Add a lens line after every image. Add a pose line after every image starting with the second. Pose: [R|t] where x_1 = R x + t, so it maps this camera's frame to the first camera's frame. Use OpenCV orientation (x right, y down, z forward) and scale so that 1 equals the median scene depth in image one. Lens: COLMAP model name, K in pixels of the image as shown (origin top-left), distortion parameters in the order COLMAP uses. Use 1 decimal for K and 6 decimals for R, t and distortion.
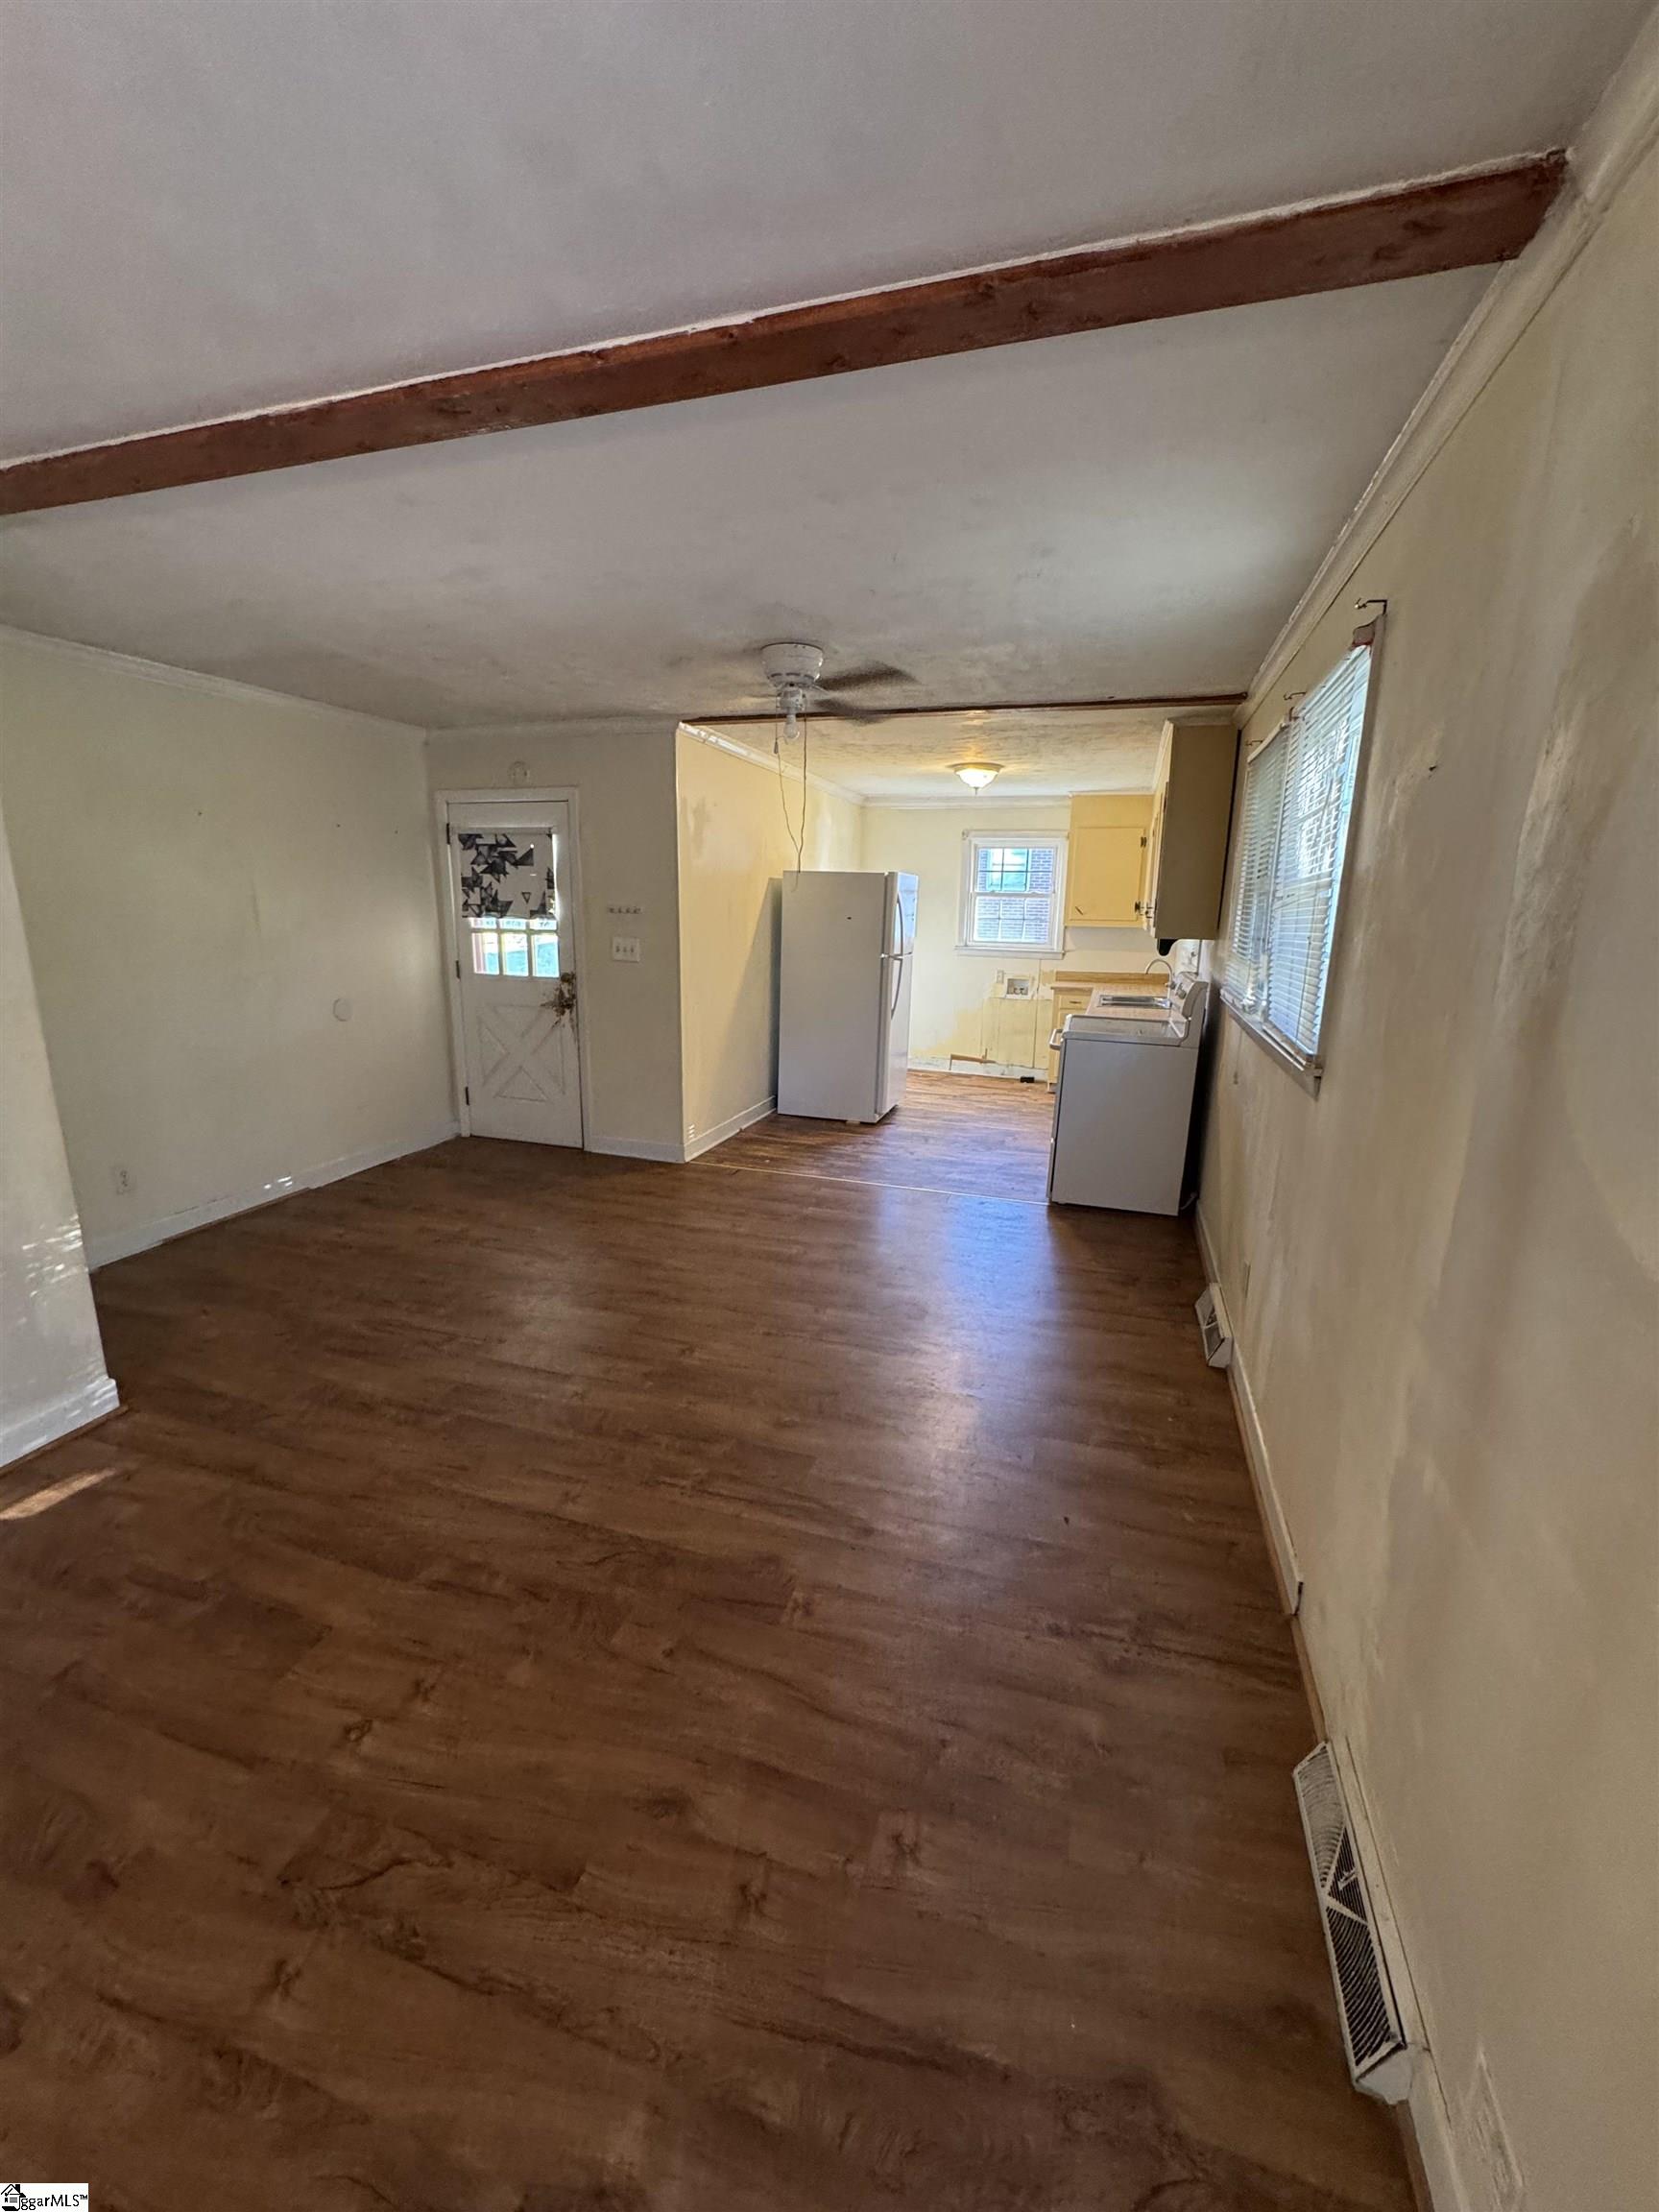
lens RADIAL K [[881.5, 0, 821.2], [0, 881.5, 1114.5], [0, 0, 1]] dist [-0.004262, 0.000843]
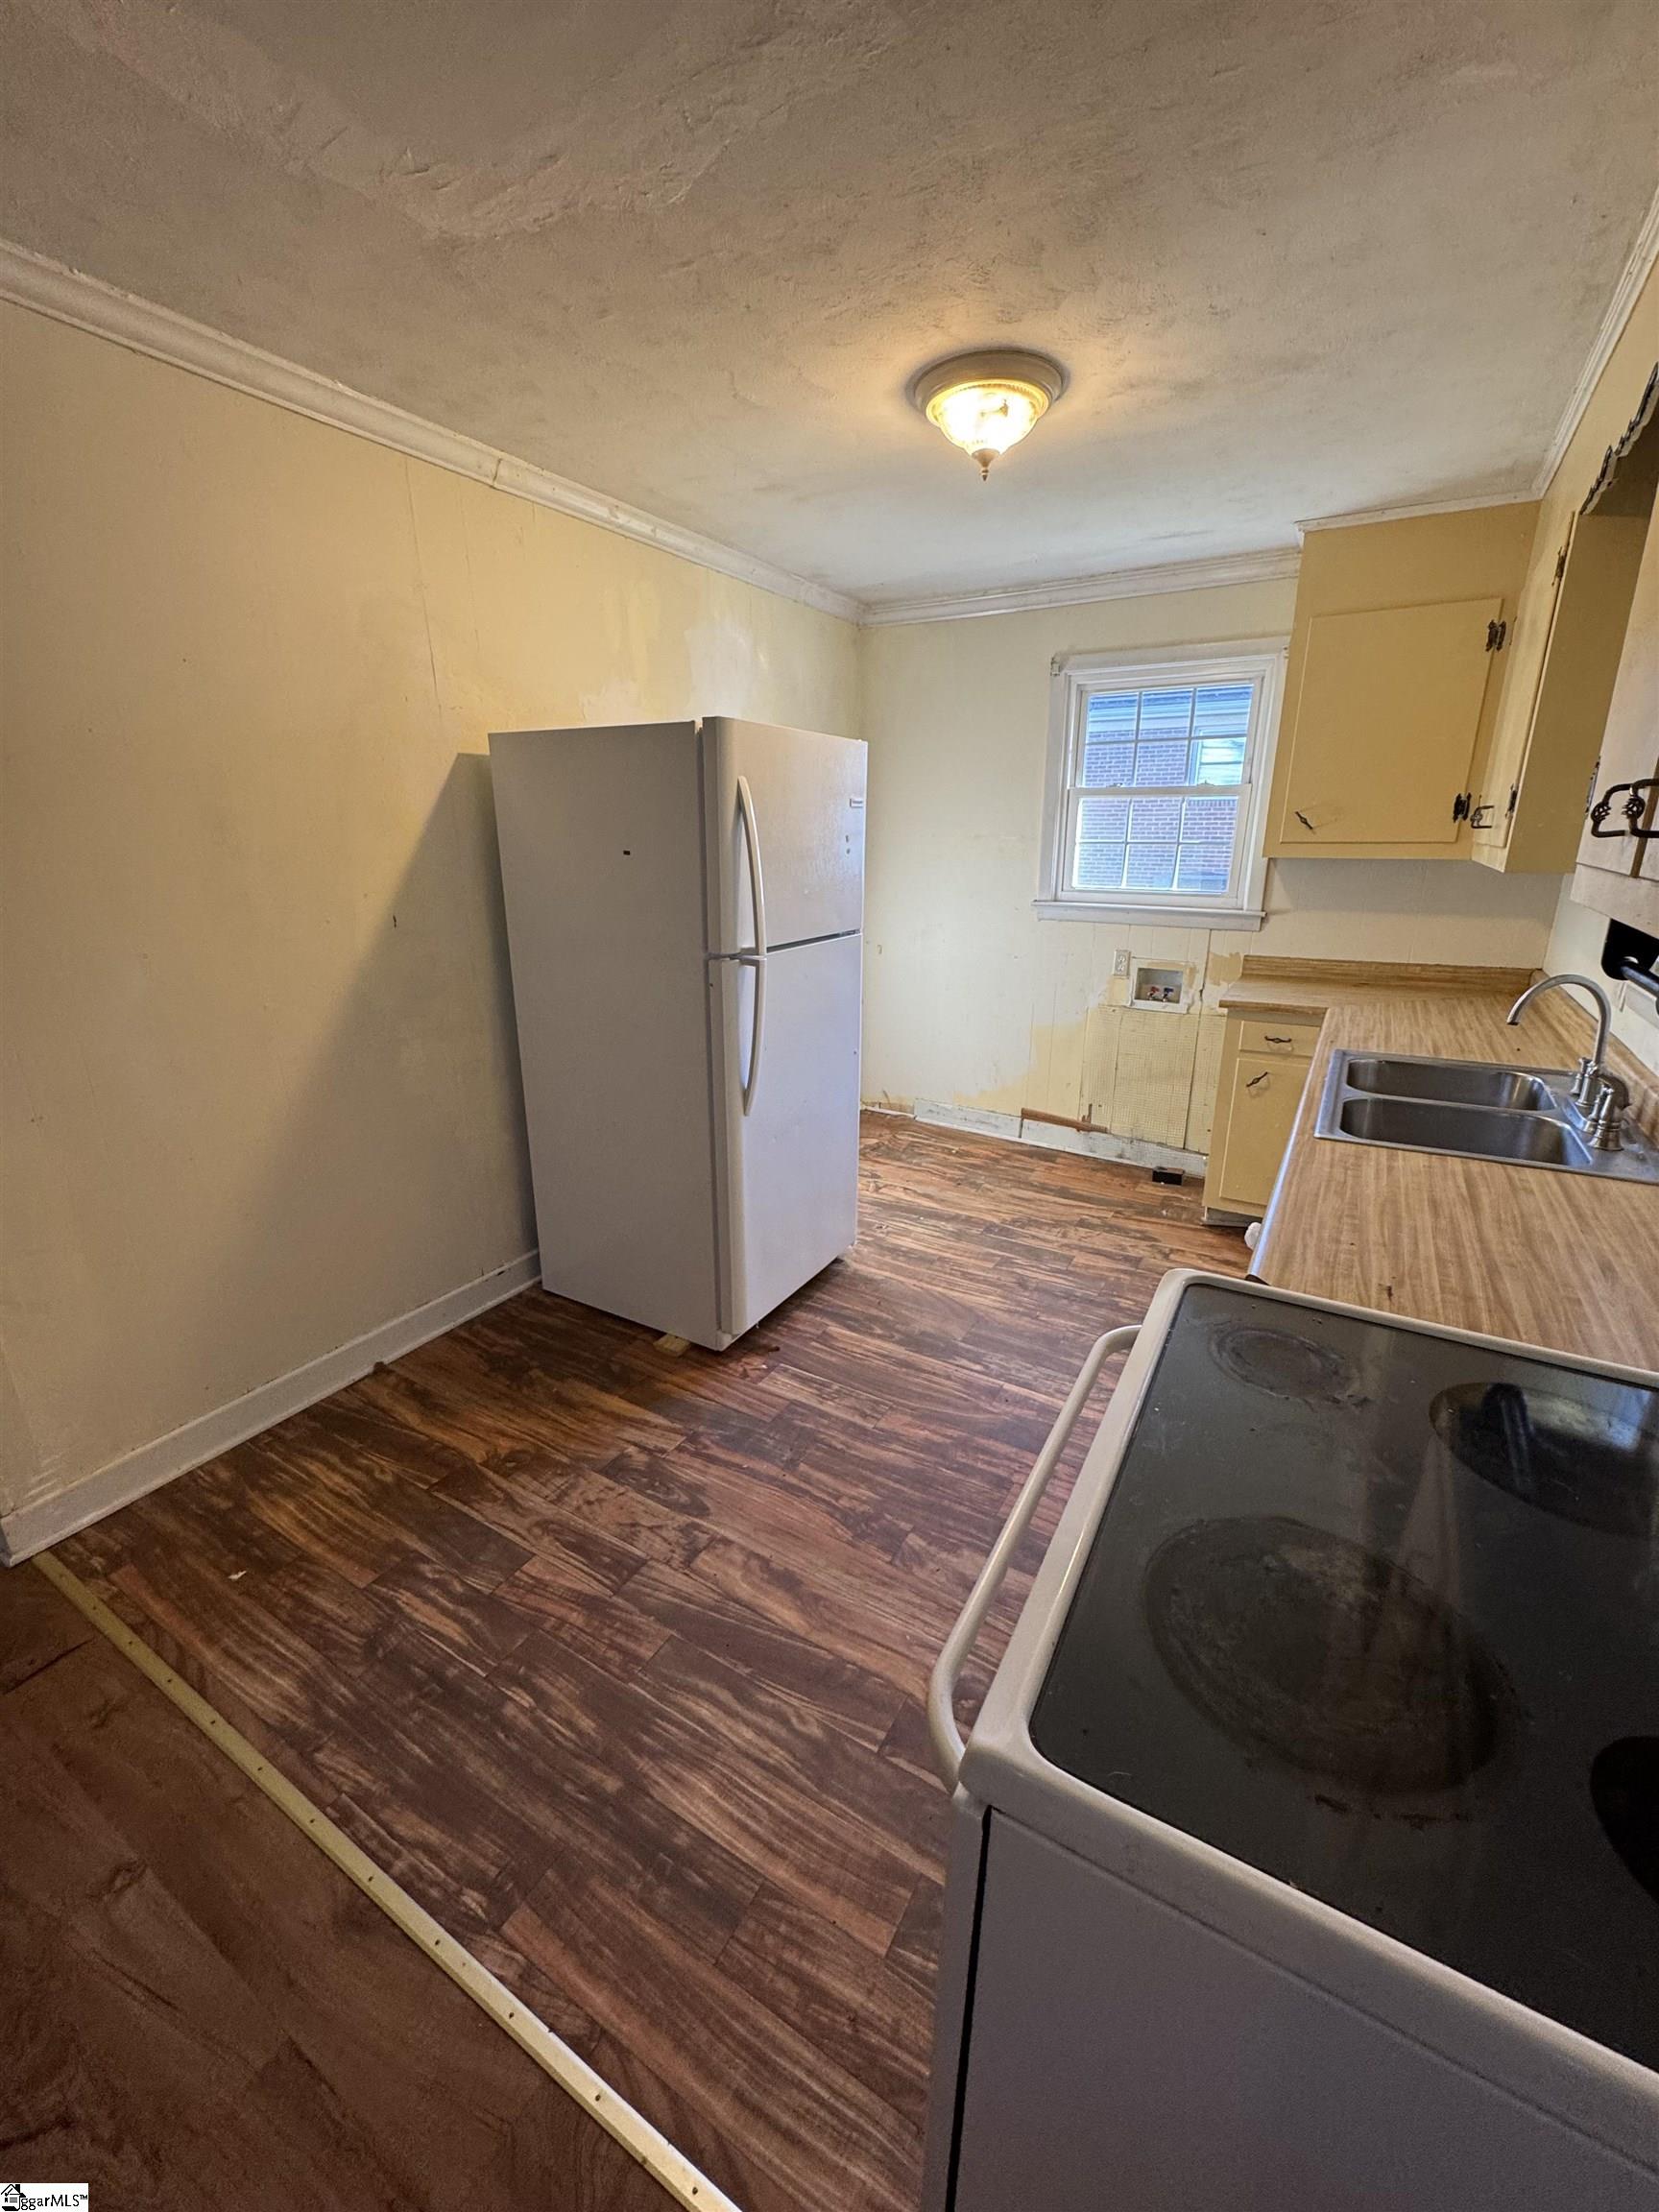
lens RADIAL K [[881.5, 0, 827.8], [0, 881.5, 1107.6], [0, 0, 1]] dist [-0.004262, 0.000843]
pose [[0.974639, 0.048673, -0.218427, 0.166271], [-0.032433, 0.996478, 0.077332, -0.117826], [0.221422, -0.068287, 0.972784, 0.520142]]
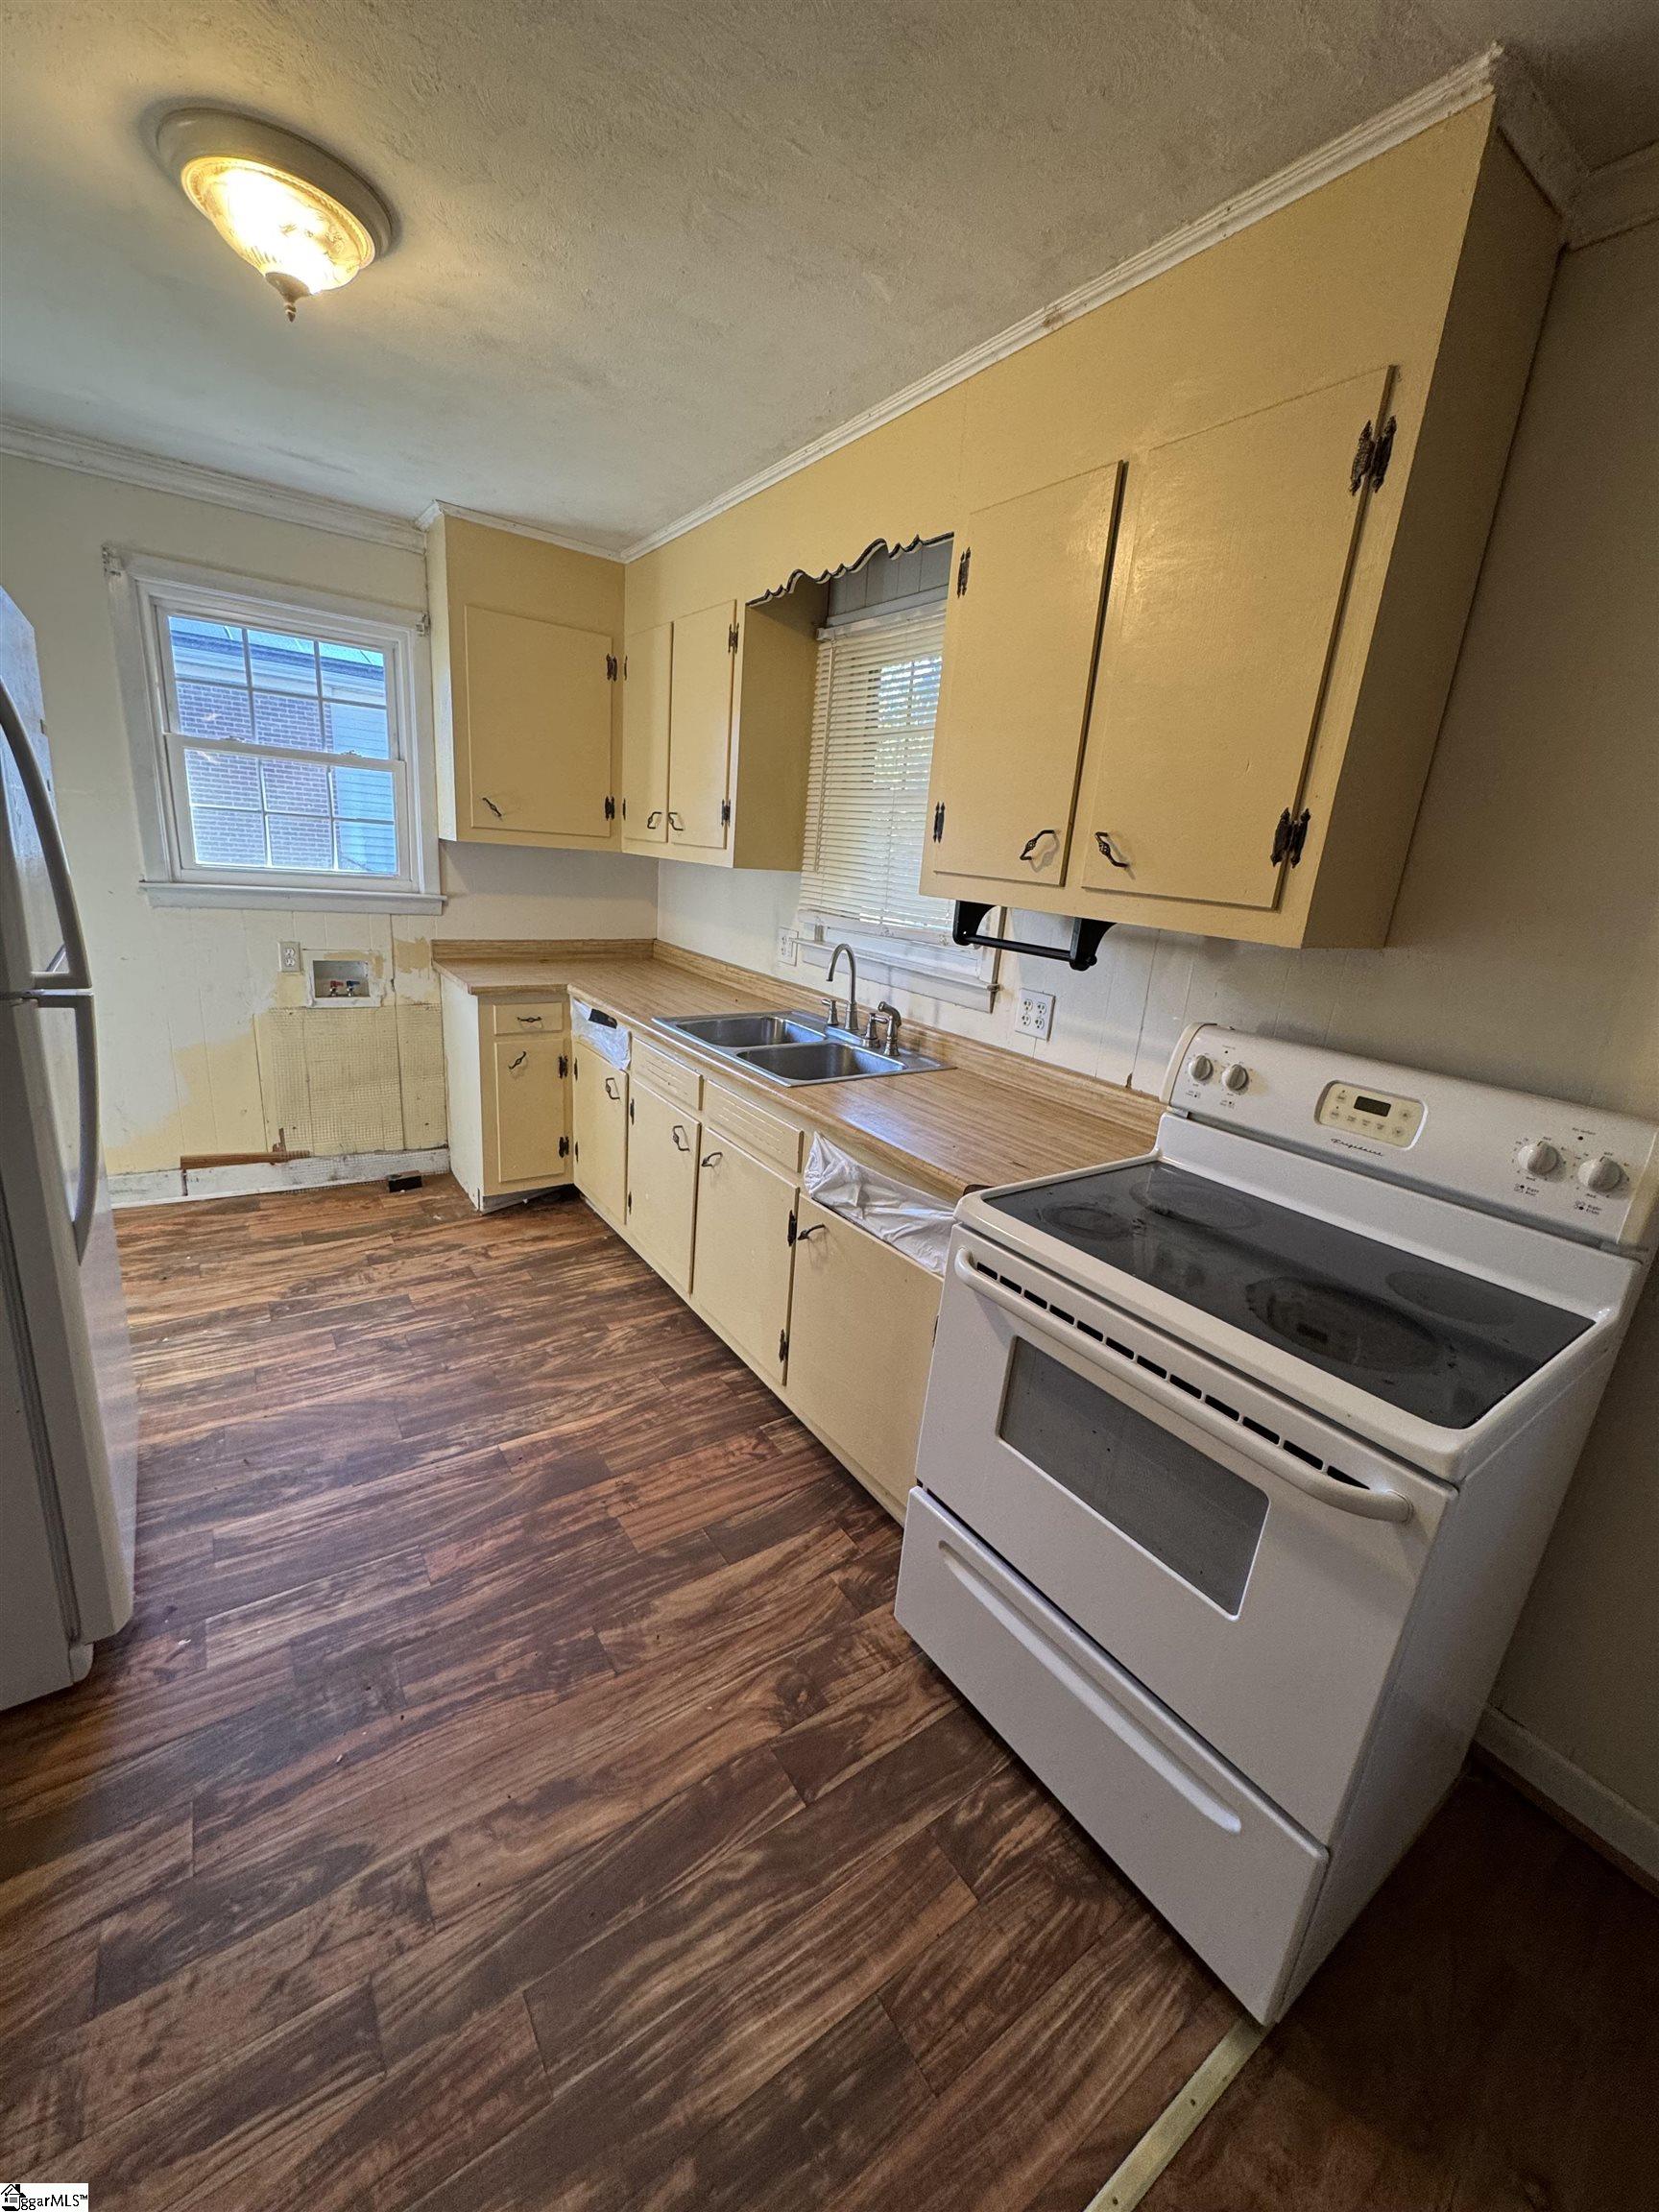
lens RADIAL K [[881.5, 0, 829.2], [0, 881.5, 1108.2], [0, 0, 1]] dist [-0.004262, 0.000843]
pose [[0.601739, -0.192891, 0.775051, 0.022979], [0.112144, 0.981191, 0.157127, -0.133262], [-0.790781, -0.007632, 0.612052, 0.590049]]
